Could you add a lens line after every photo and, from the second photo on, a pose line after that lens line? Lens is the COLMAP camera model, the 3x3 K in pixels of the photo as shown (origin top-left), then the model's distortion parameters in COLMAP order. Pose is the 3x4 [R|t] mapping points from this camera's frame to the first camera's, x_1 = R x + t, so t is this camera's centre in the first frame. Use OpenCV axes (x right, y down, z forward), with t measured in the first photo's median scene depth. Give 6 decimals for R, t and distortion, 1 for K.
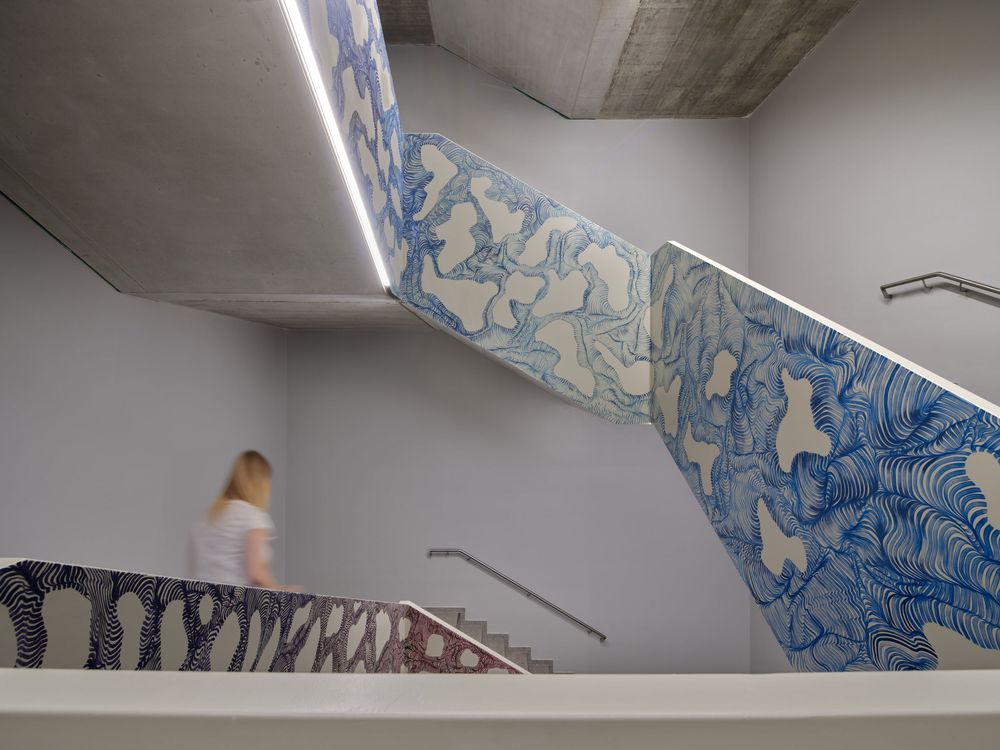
lens RADIAL K [[398.6, 0, 499.1], [0, 398.6, 331.4], [0, 0, 1]] dist [0.000515, -0.000114]
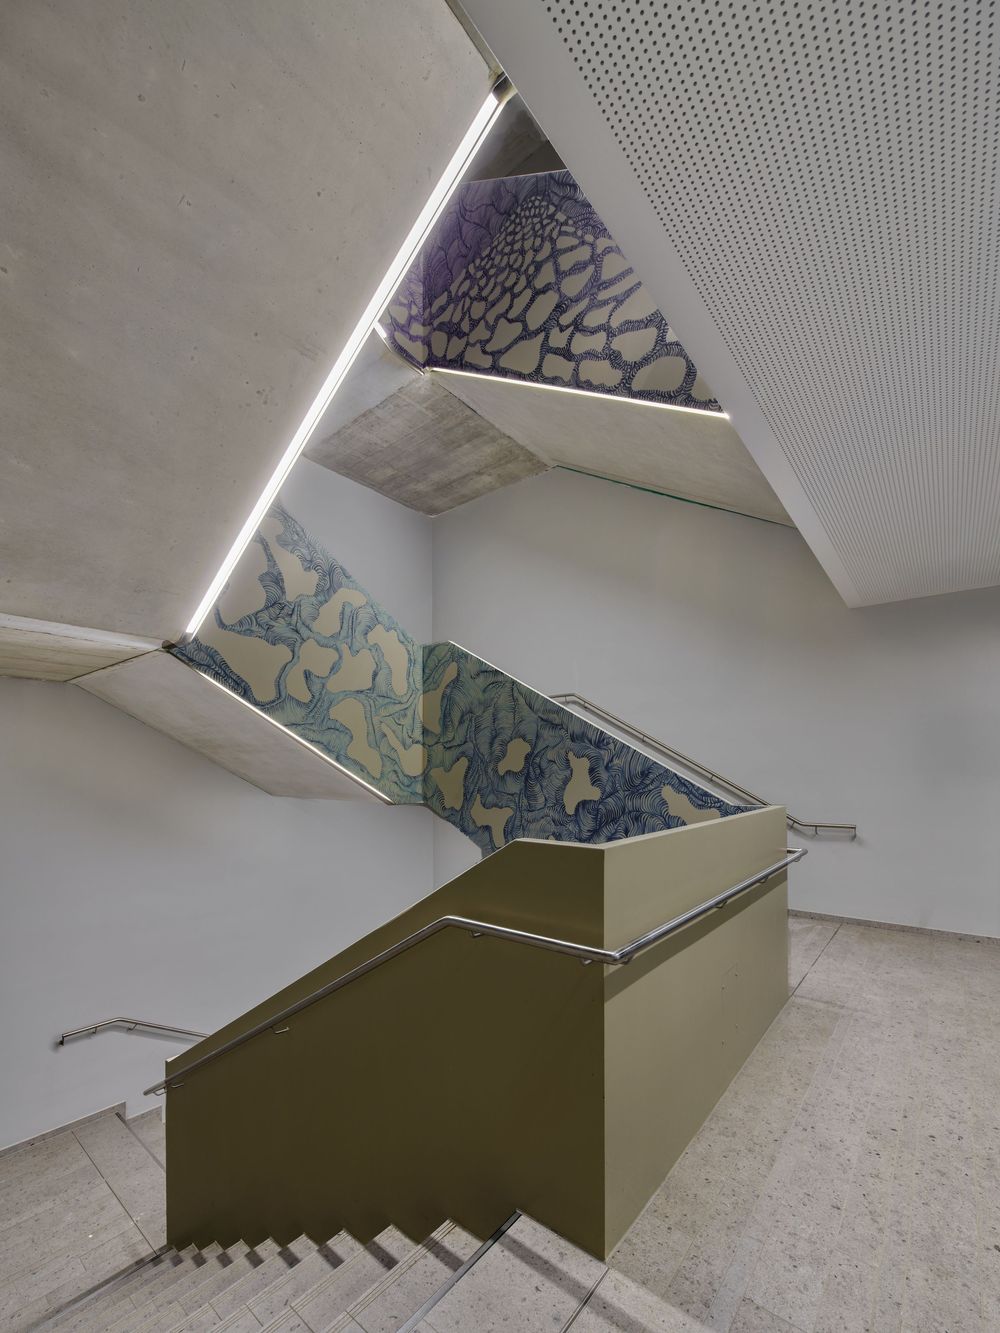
lens RADIAL K [[531.3, 0, 500.0], [0, 531.3, 666.5], [0, 0, 1]] dist [0.000515, -0.000114]
pose [[0.634398, 0.147176, 0.758866, -0.642380], [-0.088553, 0.989082, -0.117796, 0.015754], [-0.767918, 0.007530, 0.640504, -0.100970]]
